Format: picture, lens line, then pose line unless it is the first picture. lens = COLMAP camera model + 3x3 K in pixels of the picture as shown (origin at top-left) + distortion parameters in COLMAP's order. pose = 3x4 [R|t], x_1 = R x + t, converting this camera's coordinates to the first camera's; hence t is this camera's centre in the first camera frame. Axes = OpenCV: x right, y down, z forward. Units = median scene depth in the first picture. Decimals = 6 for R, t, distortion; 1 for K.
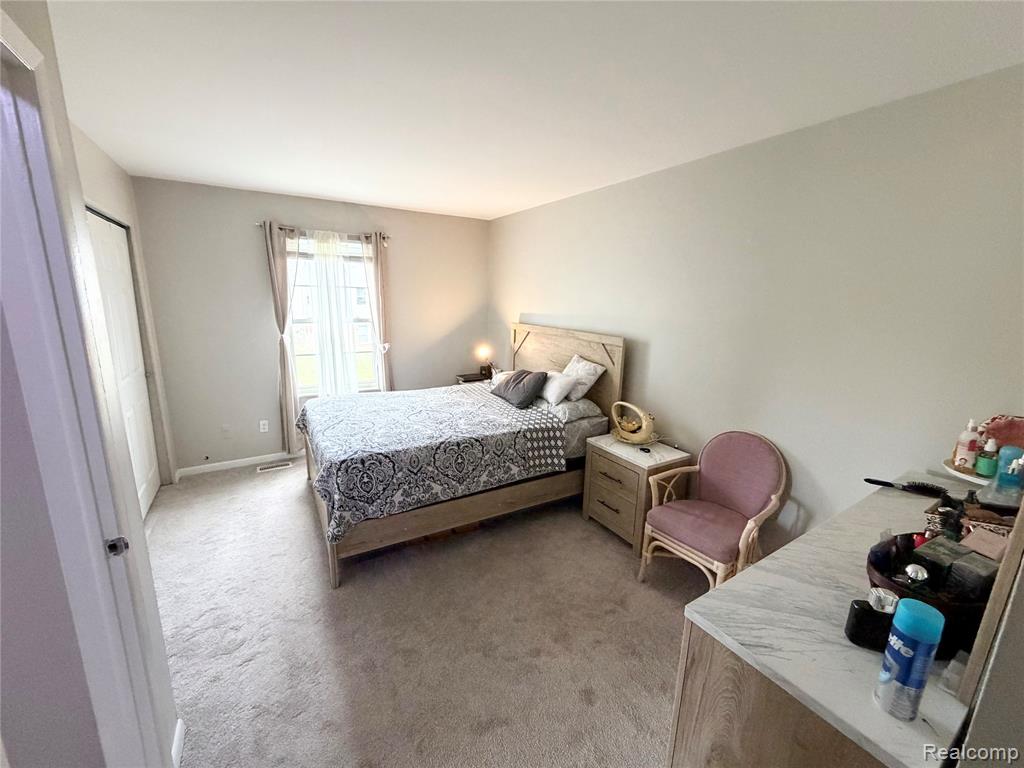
lens RADIAL K [[408.6, 0, 511.9], [0, 408.6, 382.2], [0, 0, 1]] dist [-0.001278, -0.000096]
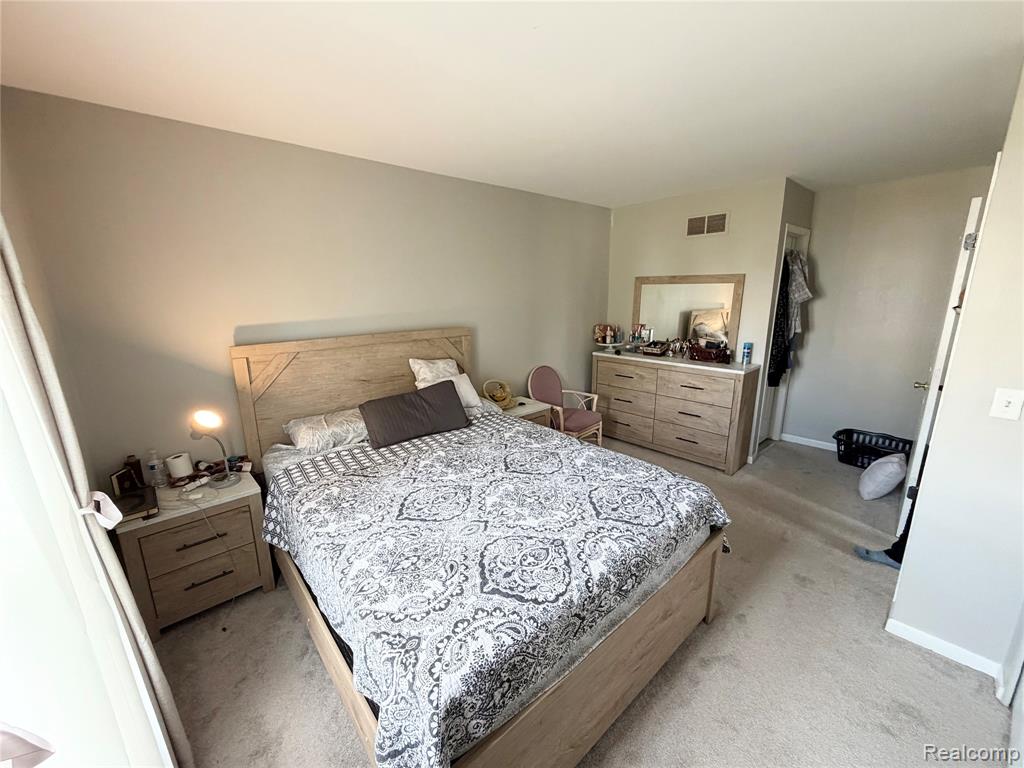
lens RADIAL K [[408.6, 0, 511.1], [0, 408.6, 386.4], [0, 0, 1]] dist [-0.001278, -0.000096]
pose [[-0.191696, -0.245469, 0.950262, -0.784915], [0.215520, 0.934057, 0.284760, -0.235159], [-0.957499, 0.259388, -0.126152, 1.025683]]
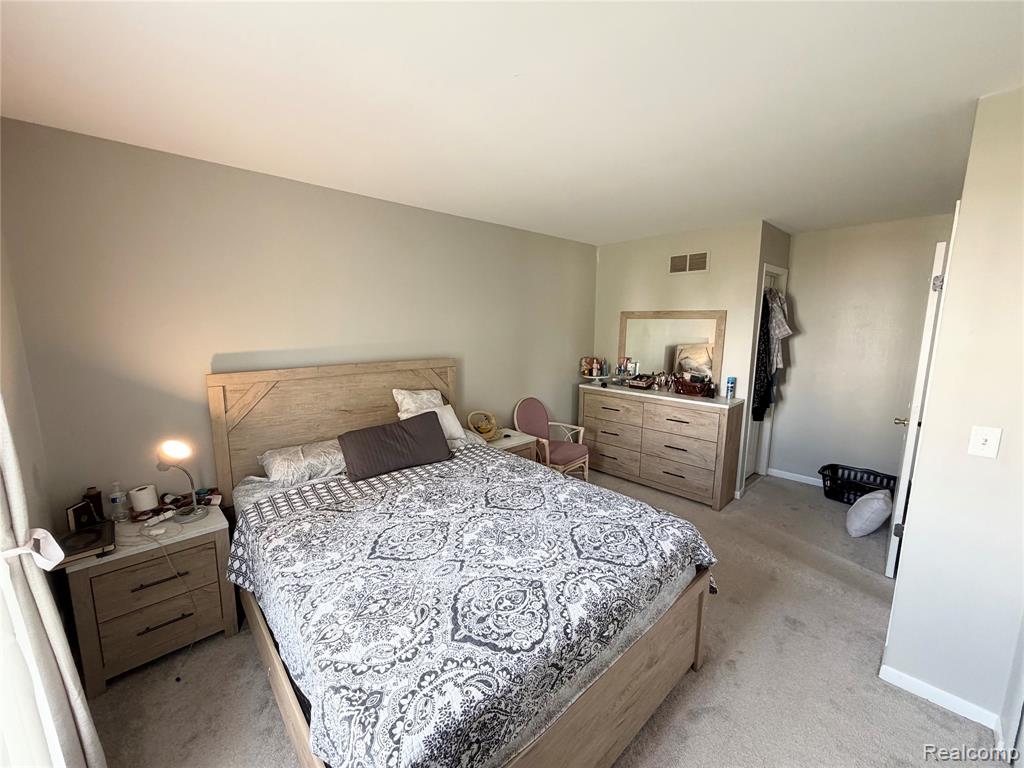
lens RADIAL K [[408.6, 0, 511.0], [0, 408.6, 386.3], [0, 0, 1]] dist [-0.001278, -0.000096]
pose [[-0.212299, -0.175237, 0.961364, -0.779370], [0.198594, 0.955523, 0.218028, -0.232351], [-0.956812, 0.237208, -0.168056, 1.012252]]
